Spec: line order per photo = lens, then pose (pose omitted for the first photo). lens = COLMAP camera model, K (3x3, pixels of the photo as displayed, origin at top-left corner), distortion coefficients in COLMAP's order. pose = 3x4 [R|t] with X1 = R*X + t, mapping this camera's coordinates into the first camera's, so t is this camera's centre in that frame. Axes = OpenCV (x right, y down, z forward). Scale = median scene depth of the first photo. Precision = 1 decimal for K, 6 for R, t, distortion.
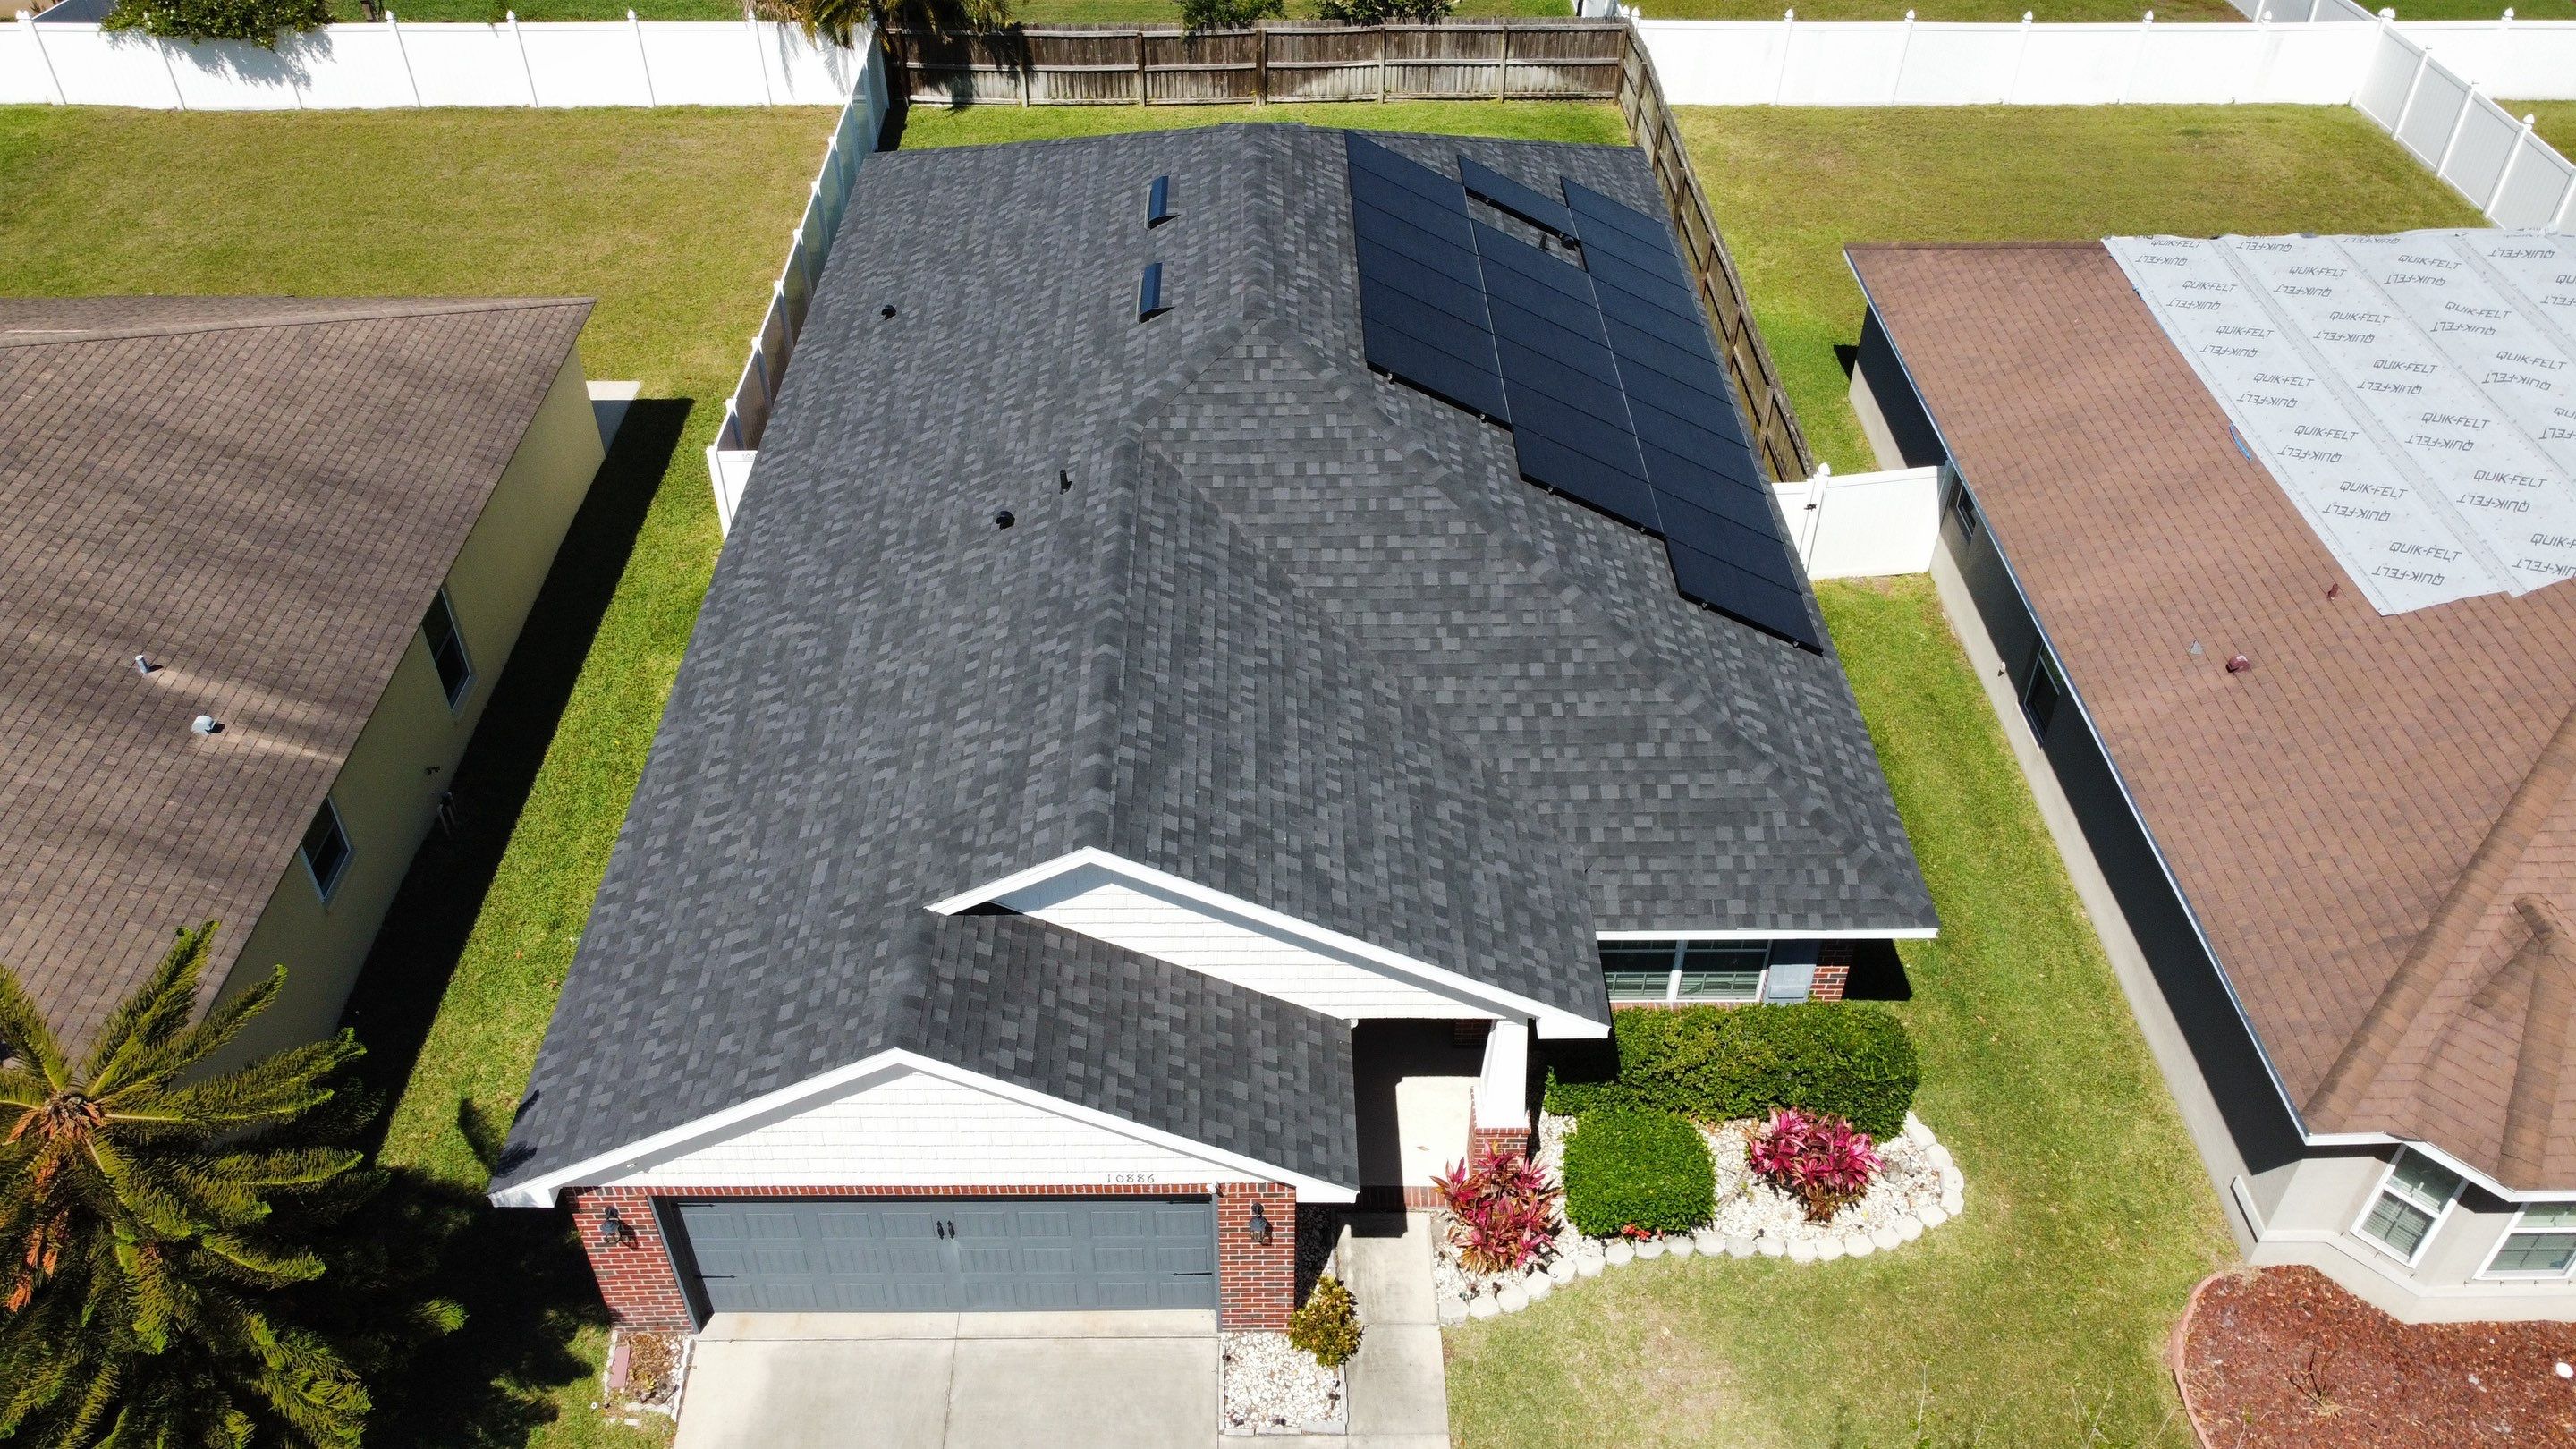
lens RADIAL K [[1952.8, 0, 1251.4], [0, 1952.8, 685.1], [0, 0, 1]] dist [0.003038, -0.008111]
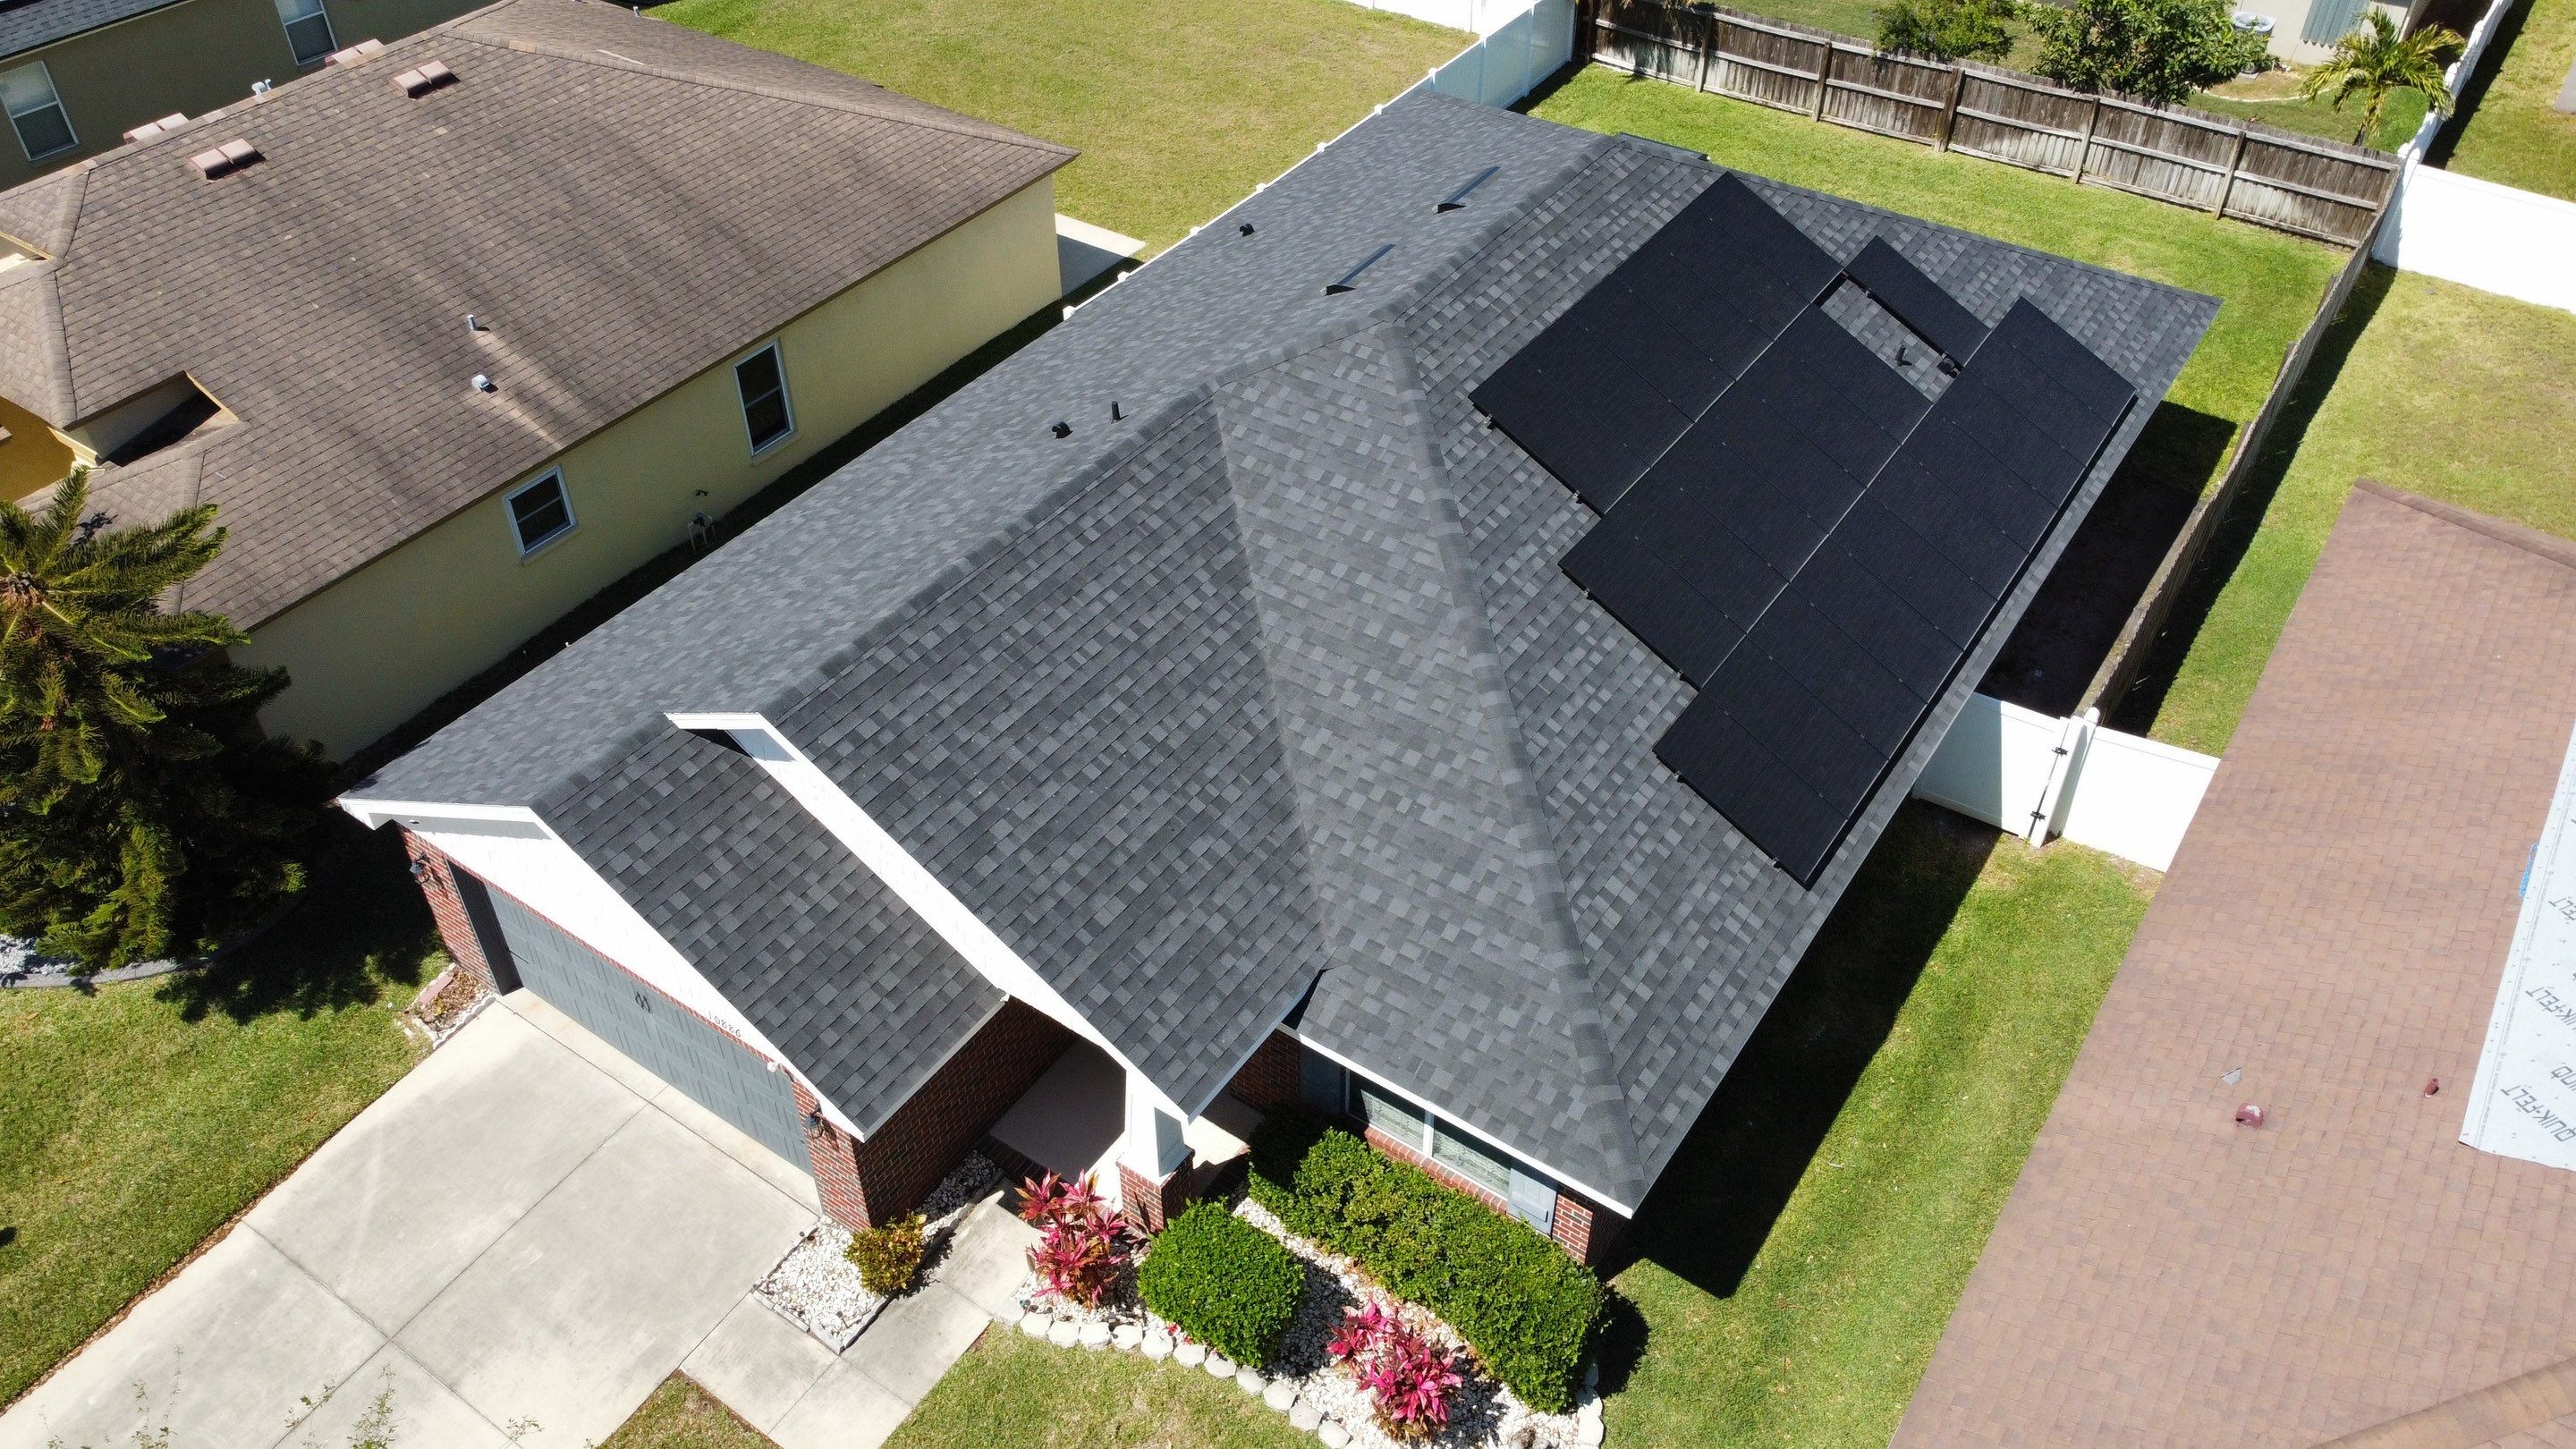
lens RADIAL K [[1952.8, 0, 1253.3], [0, 1952.8, 686.1], [0, 0, 1]] dist [0.003038, -0.008111]
pose [[0.816779, 0.368495, -0.443940, 0.471253], [-0.356651, 0.927312, 0.113540, -0.114843], [0.453510, 0.065594, 0.888834, 0.144395]]
